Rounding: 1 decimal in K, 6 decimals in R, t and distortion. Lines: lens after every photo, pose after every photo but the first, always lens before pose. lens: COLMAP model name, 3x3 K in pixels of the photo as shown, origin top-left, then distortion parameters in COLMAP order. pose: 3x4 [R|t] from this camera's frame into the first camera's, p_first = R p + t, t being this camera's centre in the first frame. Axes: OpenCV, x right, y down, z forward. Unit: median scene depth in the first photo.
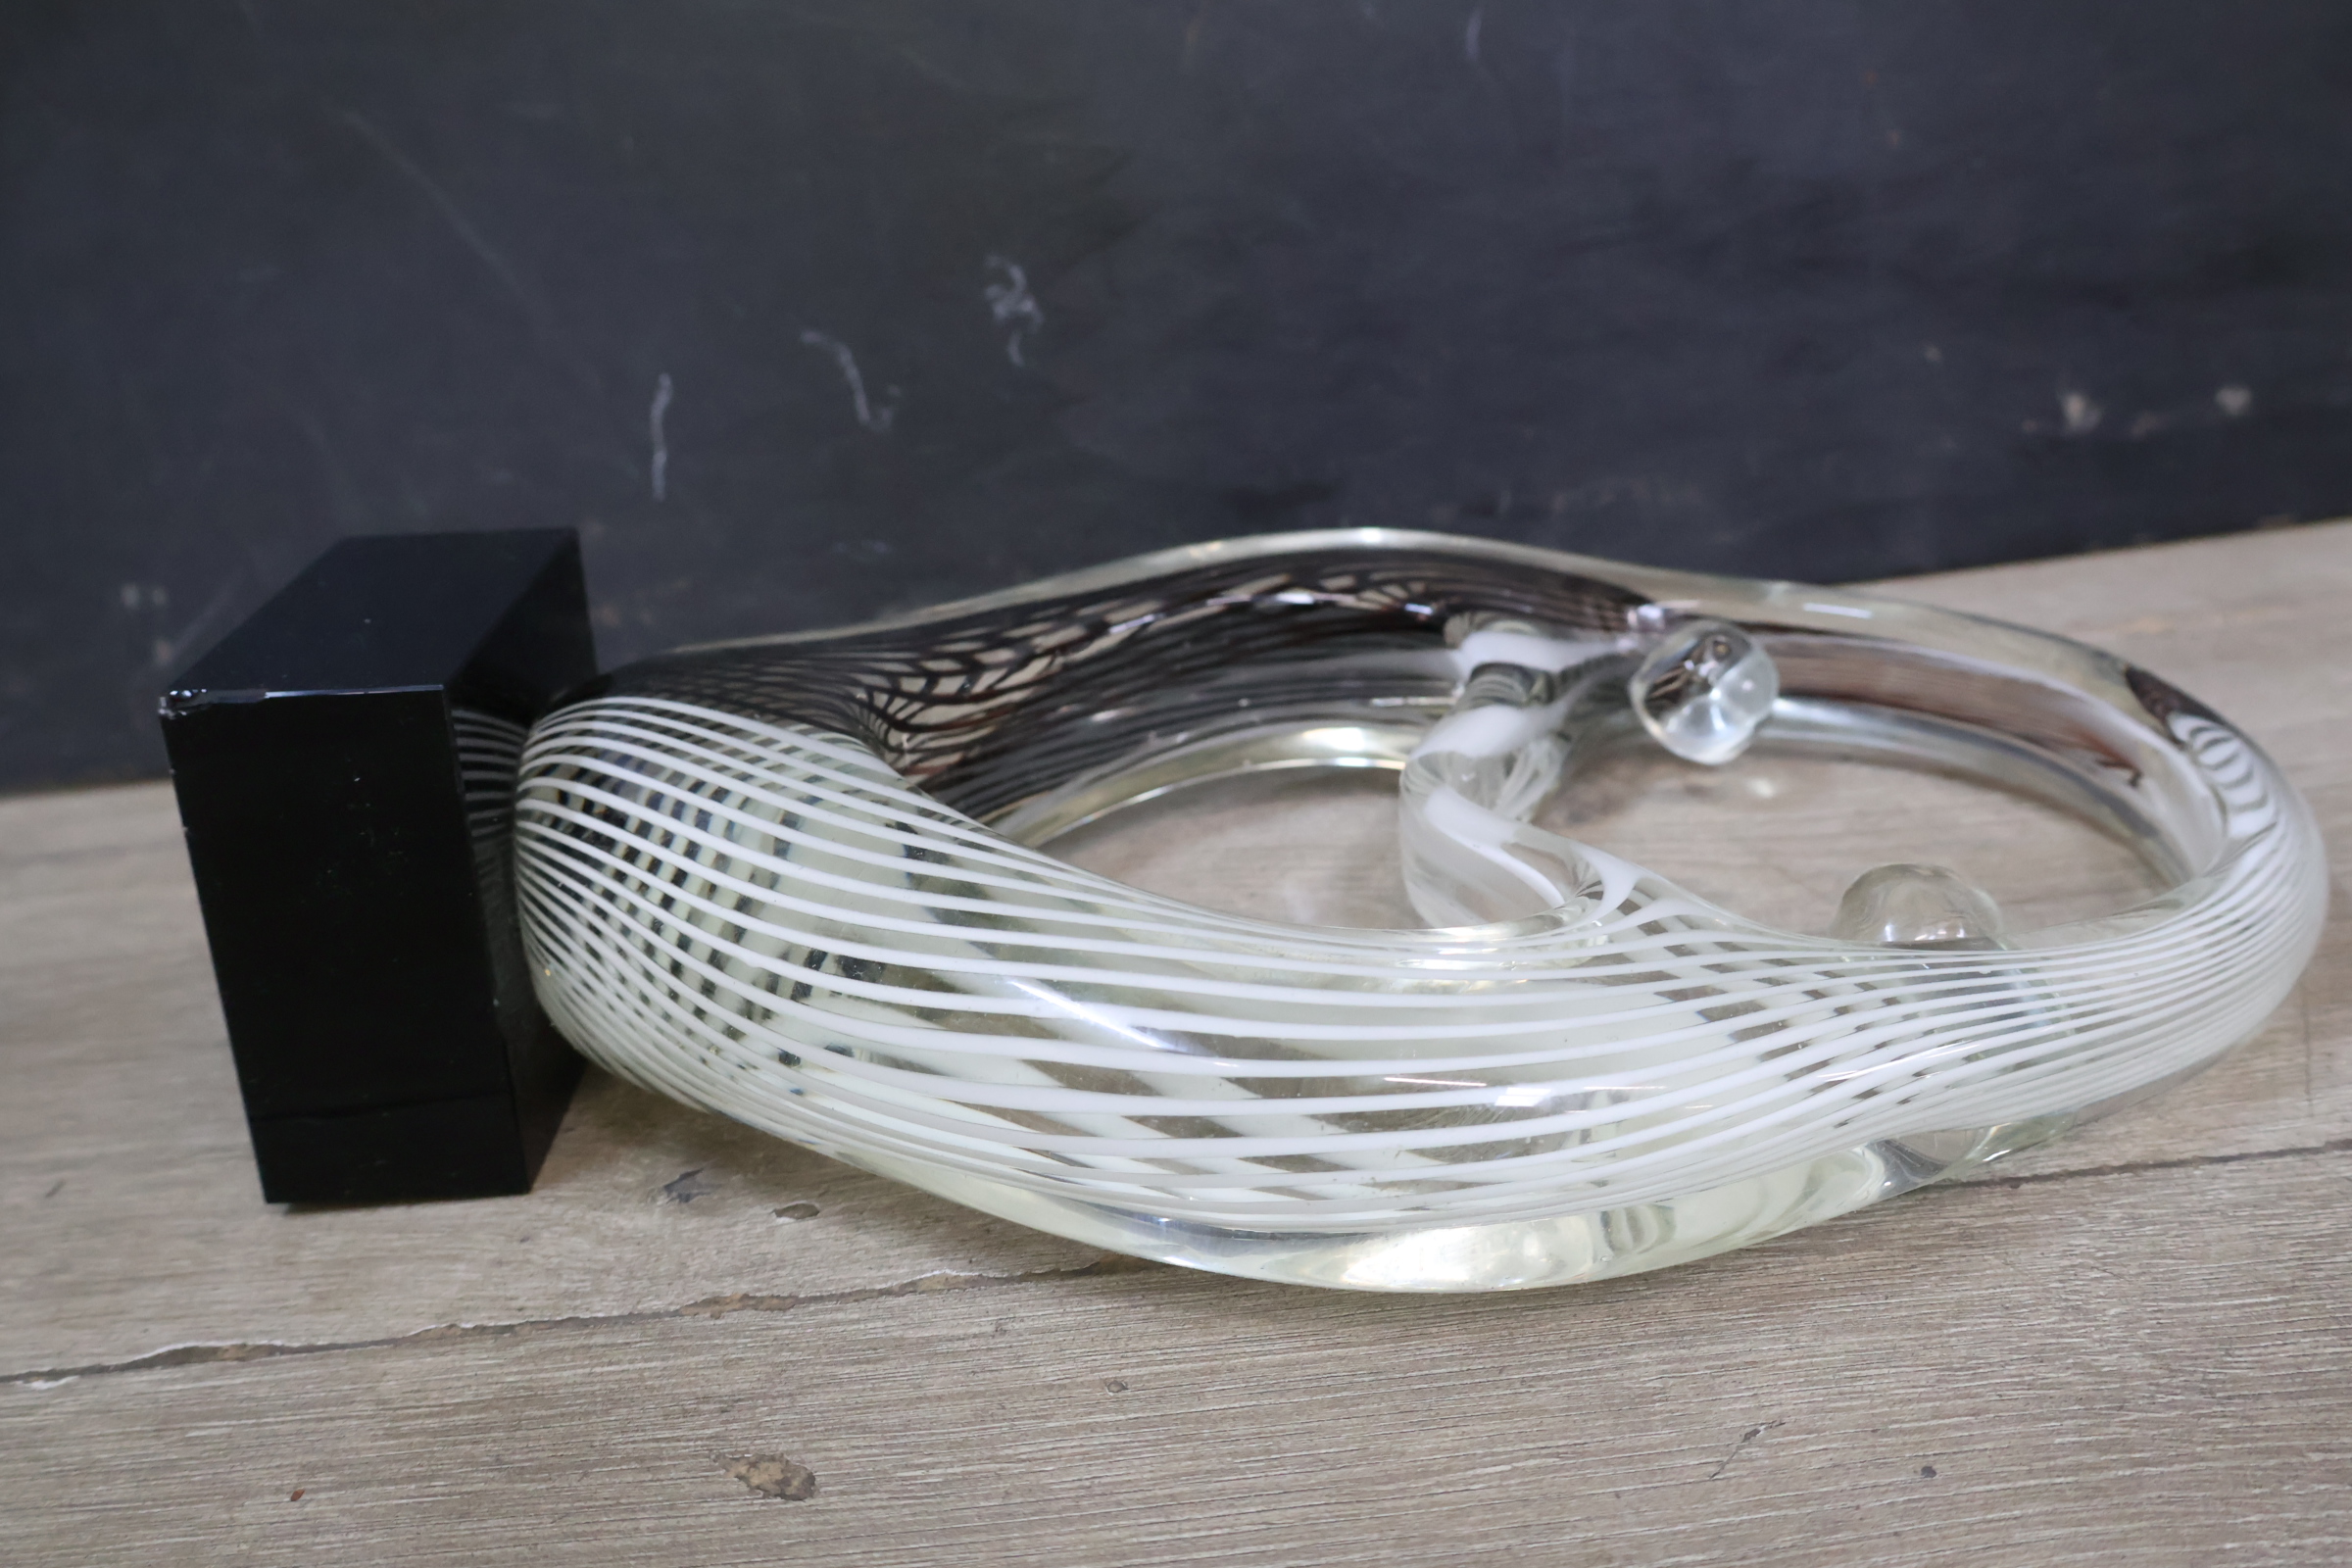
lens RADIAL K [[2319.7, 0, 1172.6], [0, 2319.7, 798.6], [0, 0, 1]] dist [0.009671, 0.000000]
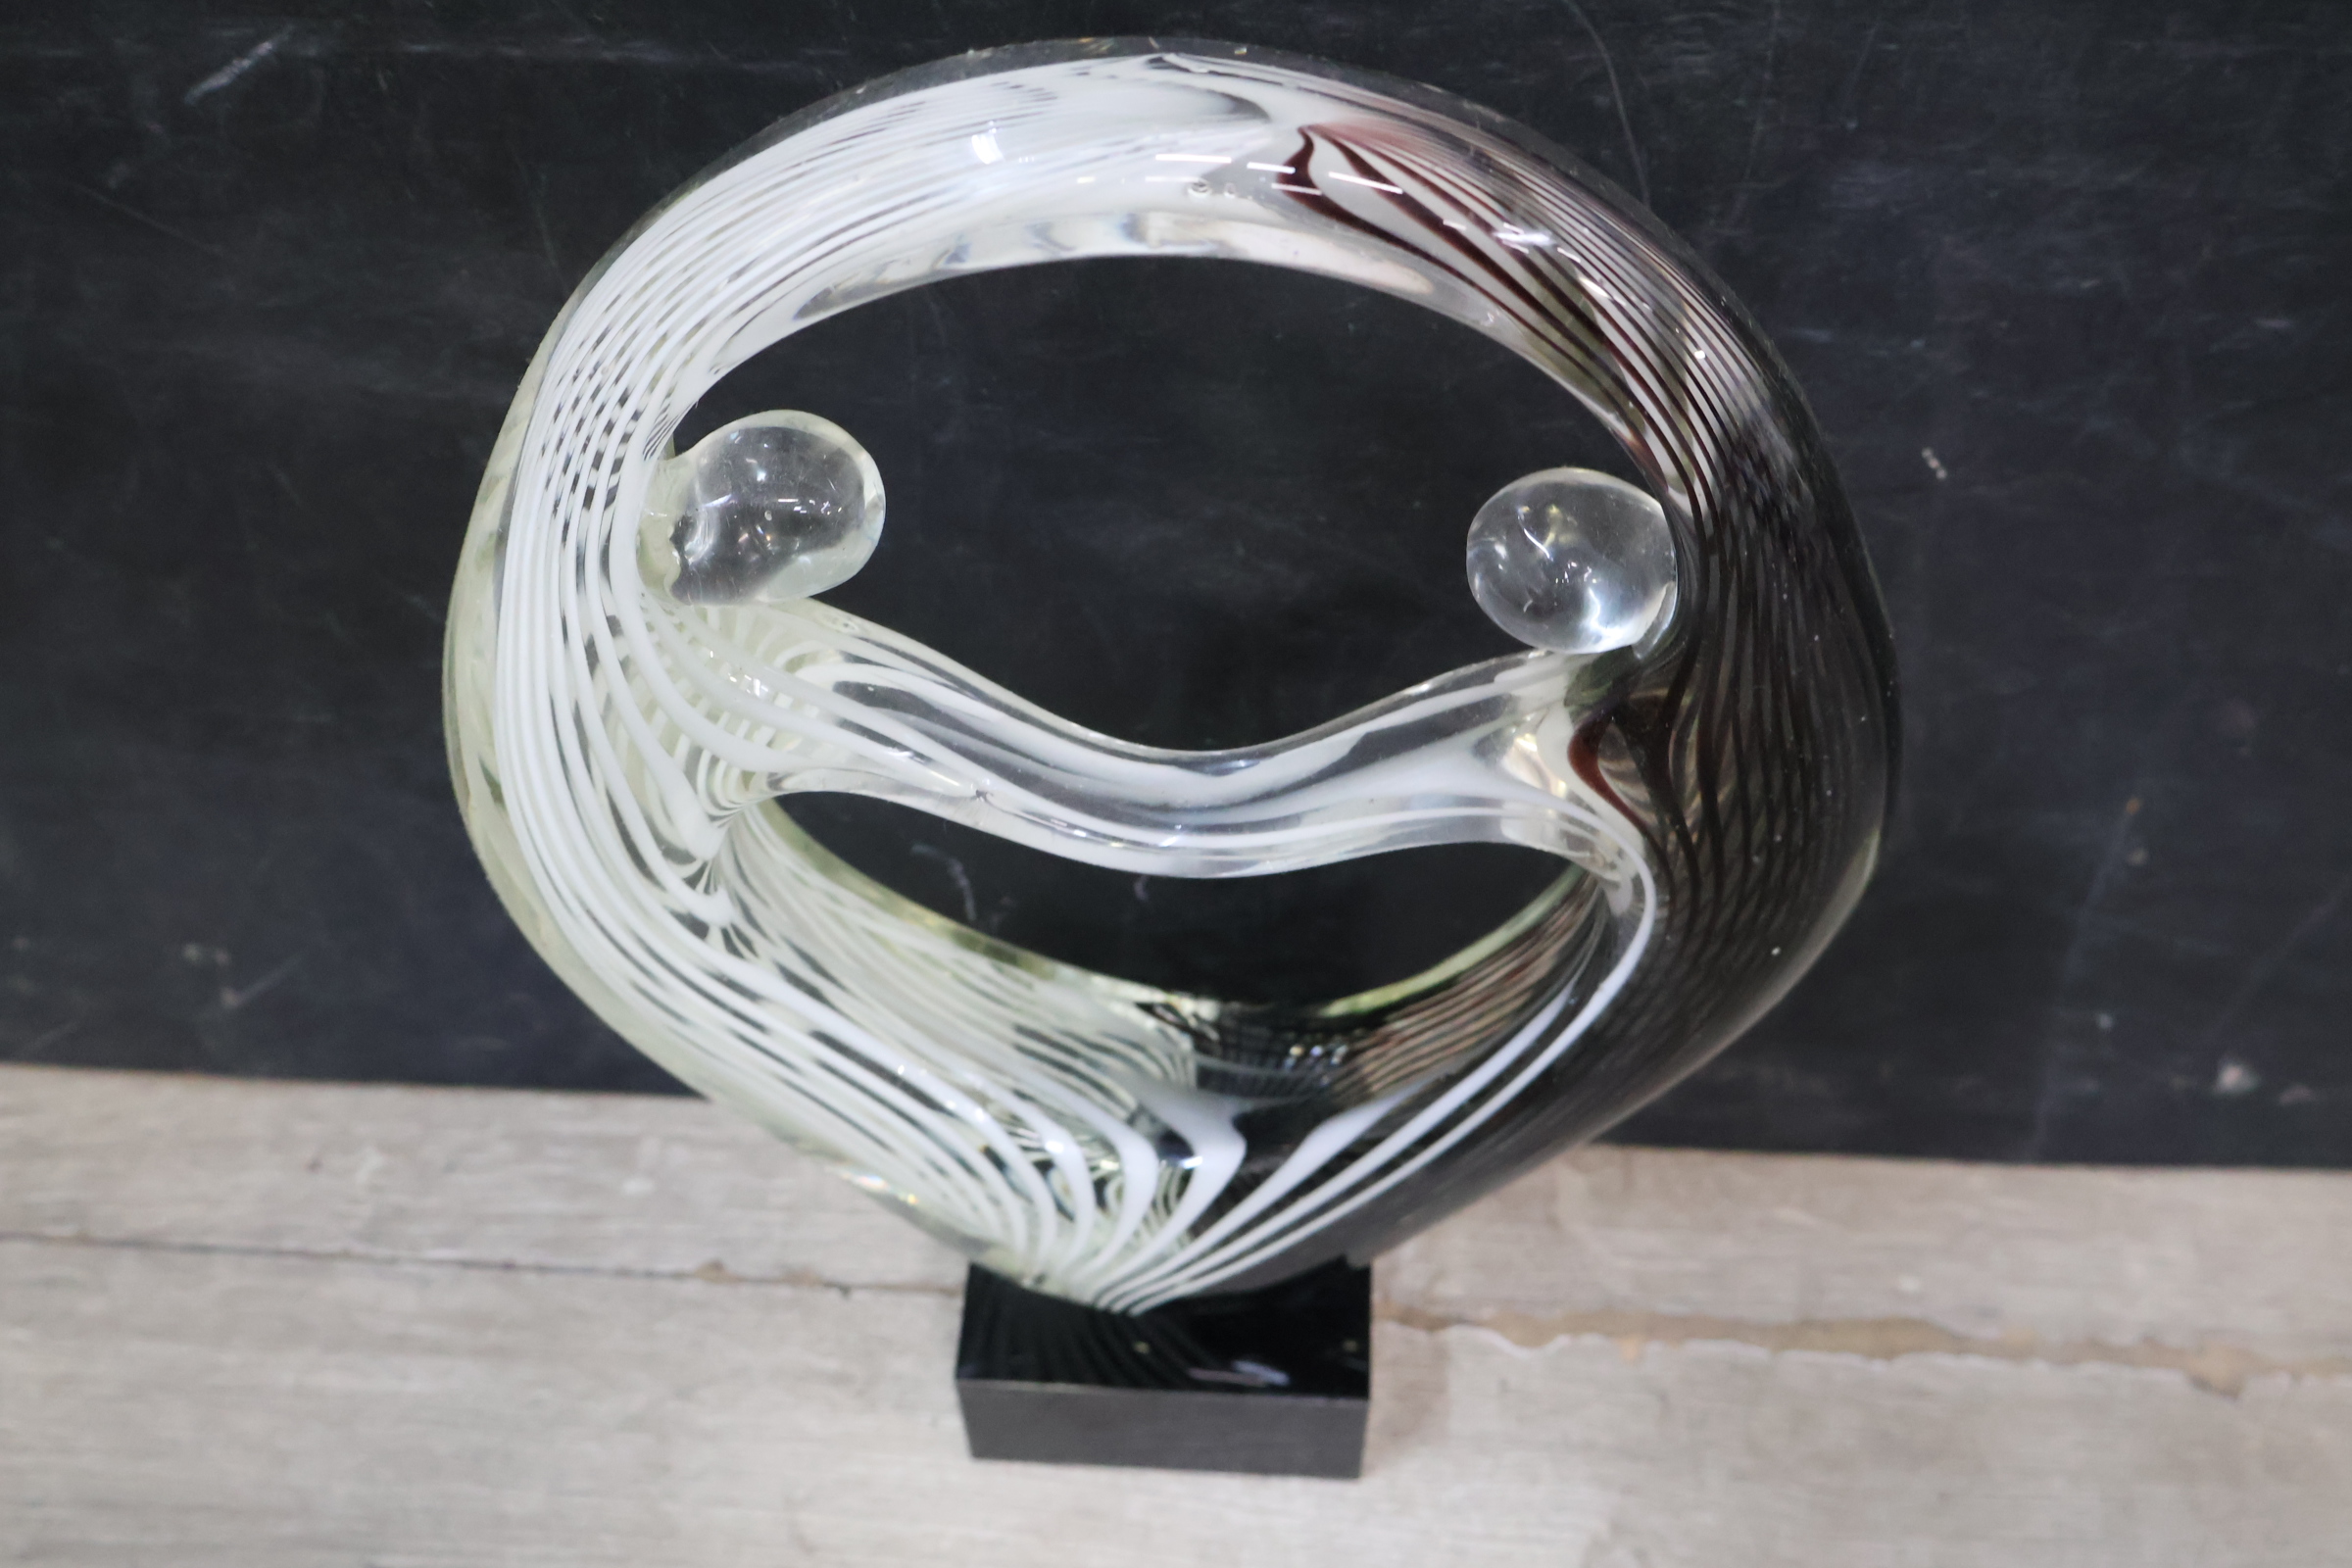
lens RADIAL K [[2319.7, 0, 1165.7], [0, 2319.7, 782.3], [0, 0, 1]] dist [0.009671, 0.000000]
pose [[0.991663, 0.118184, 0.051354, -0.161509], [-0.128256, 0.866752, 0.481965, -0.986369], [0.012449, -0.484534, 0.874684, 0.309685]]
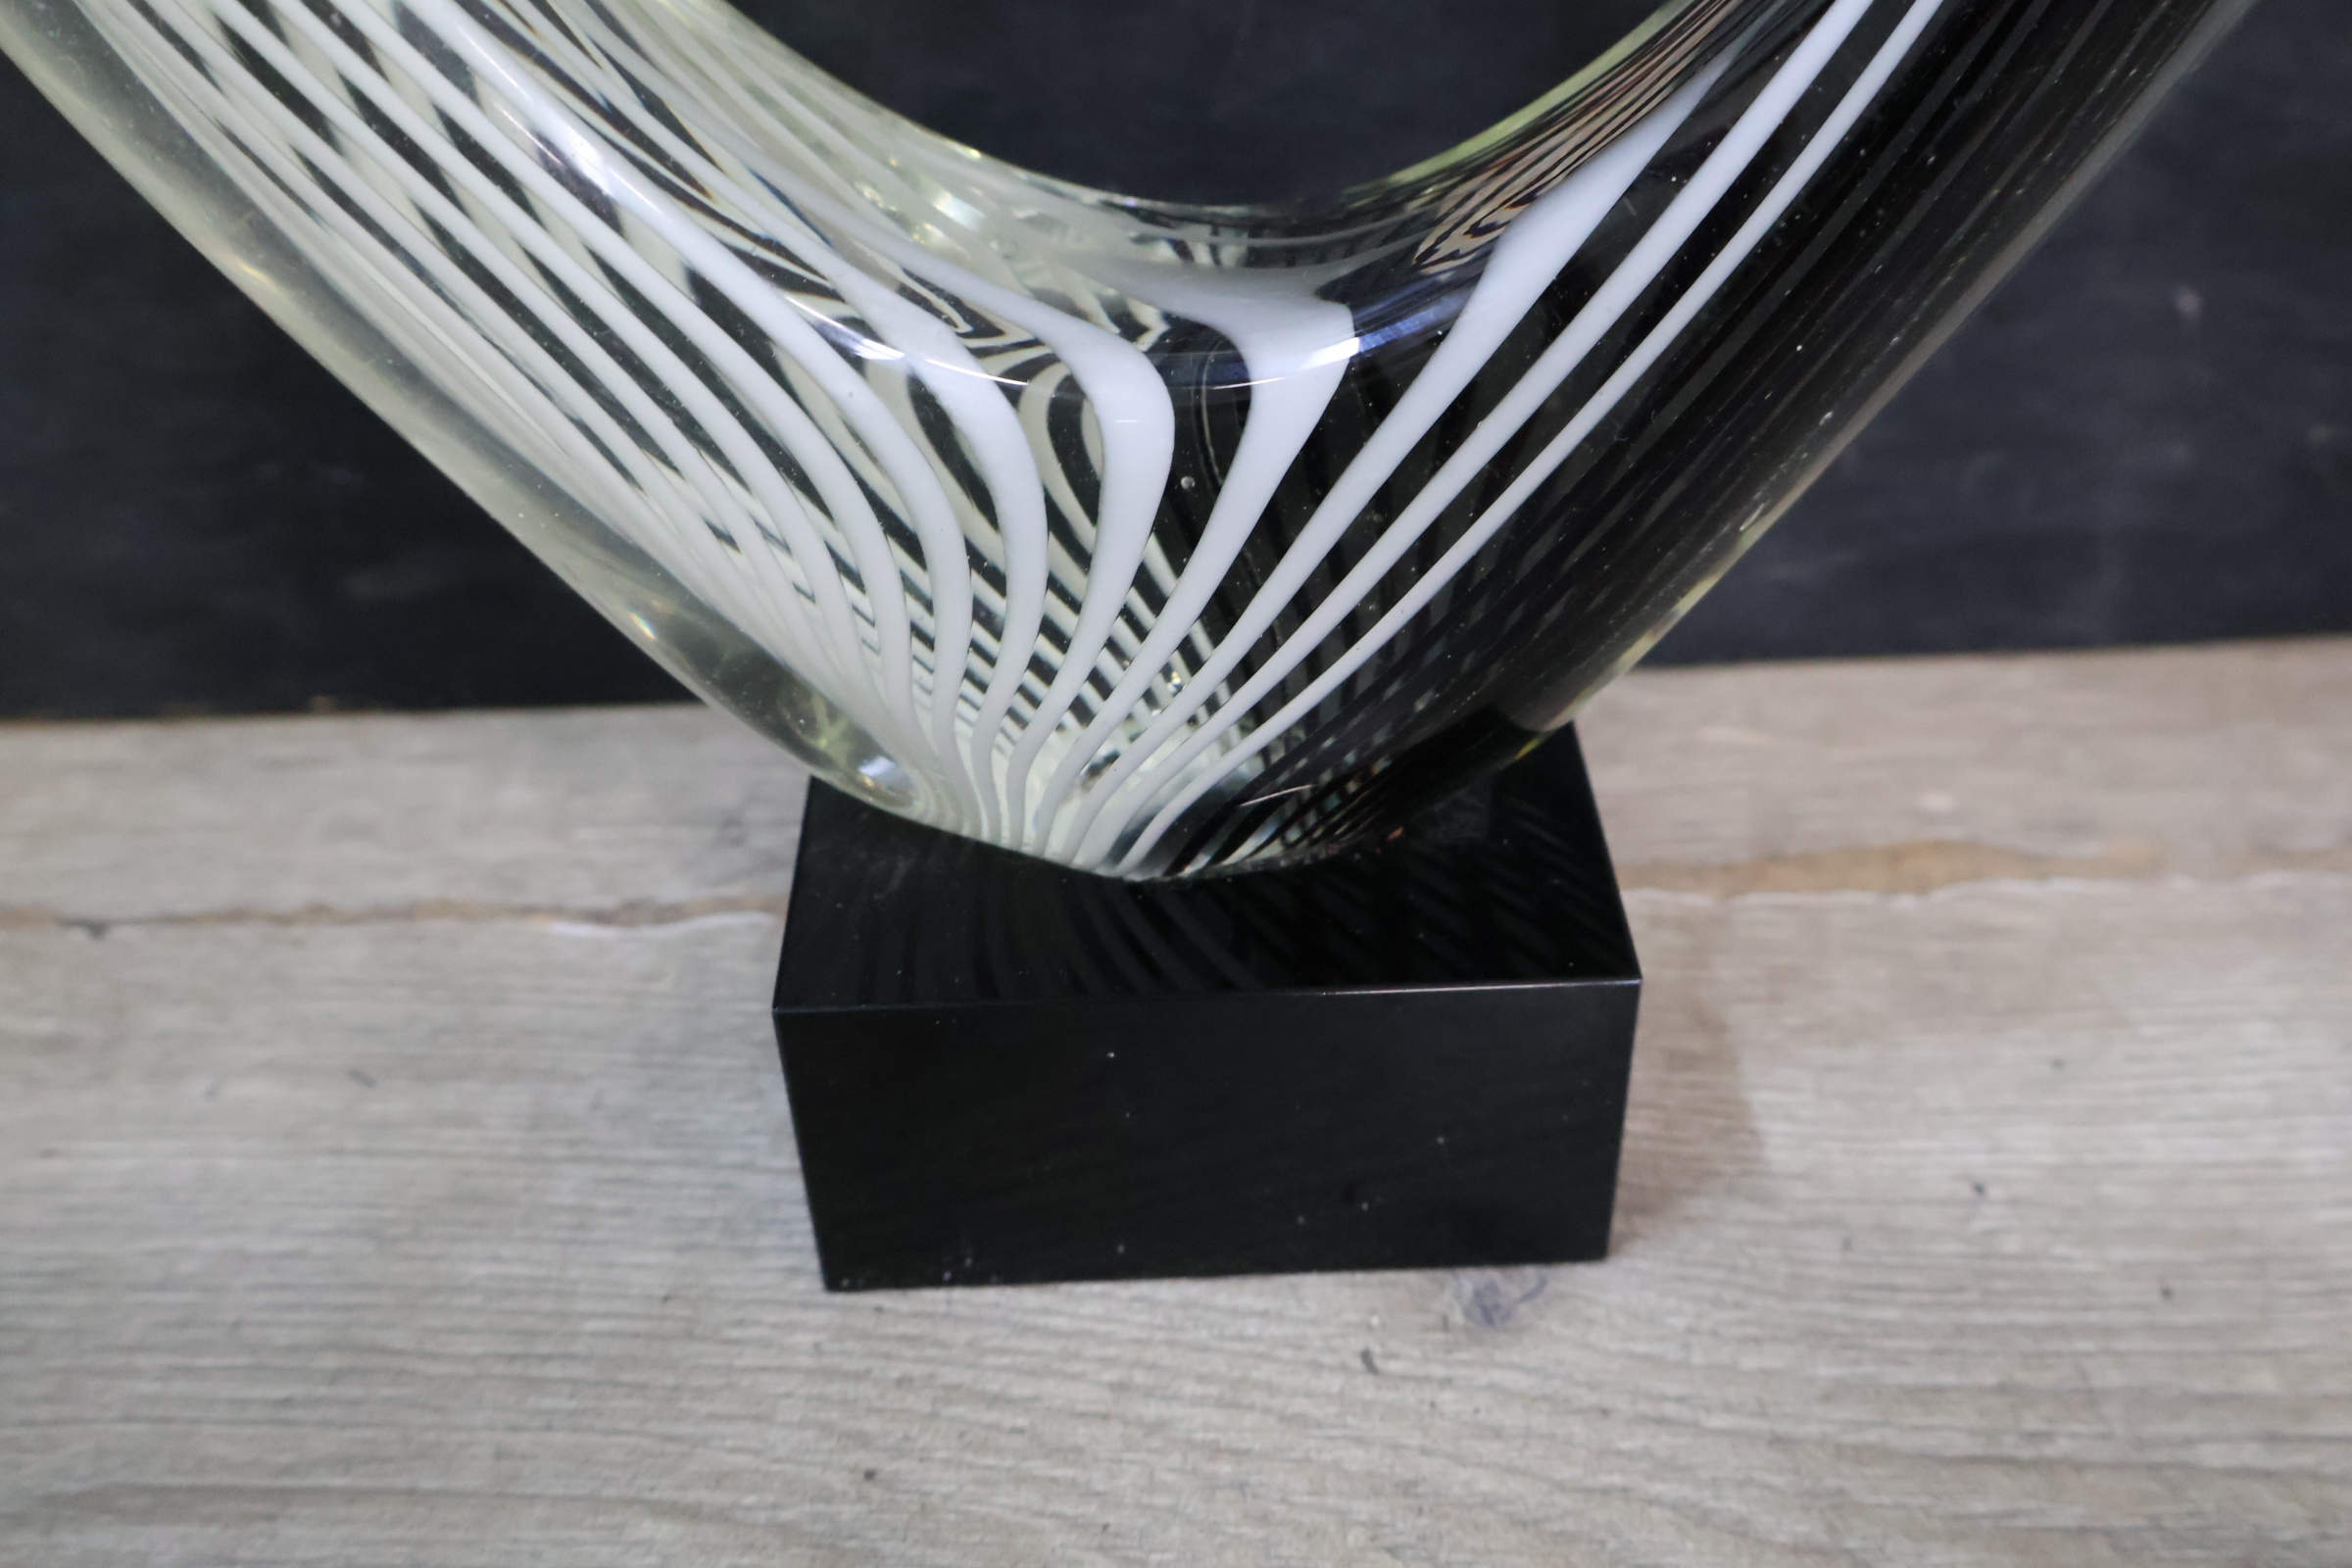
lens RADIAL K [[2319.7, 0, 1172.2], [0, 2319.7, 787.3], [0, 0, 1]] dist [0.009671, 0.000000]
pose [[0.995582, 0.065999, 0.066790, 0.067157], [-0.081126, 0.962749, 0.257941, -0.294981], [-0.047278, -0.262220, 0.963849, 0.615526]]
